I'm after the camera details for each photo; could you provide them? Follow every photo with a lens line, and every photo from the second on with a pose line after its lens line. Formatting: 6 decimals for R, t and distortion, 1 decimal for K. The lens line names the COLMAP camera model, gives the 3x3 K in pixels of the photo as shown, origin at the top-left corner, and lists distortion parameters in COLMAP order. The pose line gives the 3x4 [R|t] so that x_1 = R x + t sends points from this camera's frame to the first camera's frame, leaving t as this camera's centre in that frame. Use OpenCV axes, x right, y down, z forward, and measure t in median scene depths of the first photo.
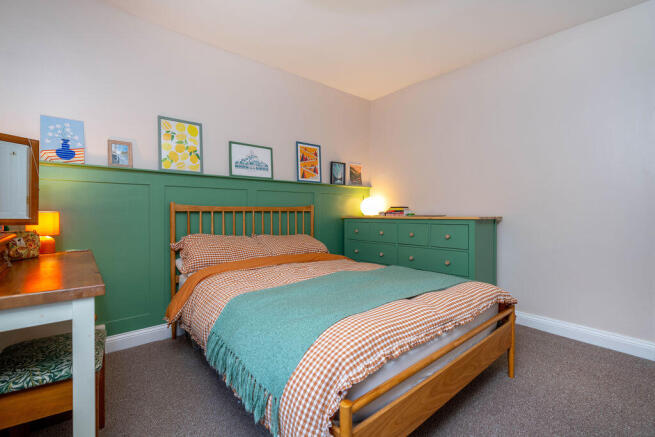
lens RADIAL K [[298.2, 0, 327.6], [0, 298.2, 215.8], [0, 0, 1]] dist [0.022807, 0.000027]
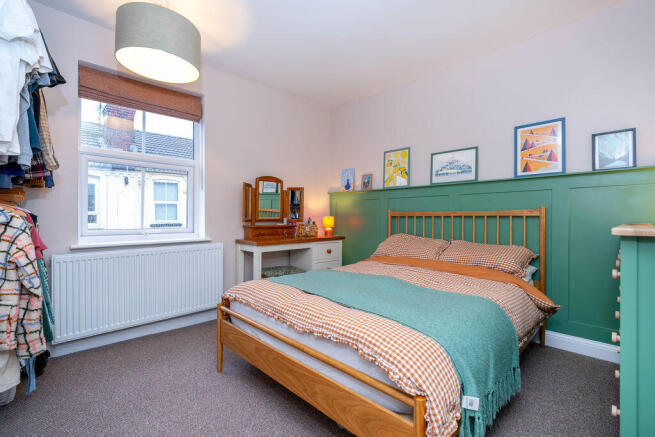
lens RADIAL K [[298.2, 0, 327.6], [0, 298.2, 215.8], [0, 0, 1]] dist [0.022807, 0.000027]
pose [[0.065170, 0.000267, -0.997874, 0.765246], [-0.012483, 0.999922, -0.000548, -0.010793], [0.997796, 0.012492, 0.065168, 0.539390]]
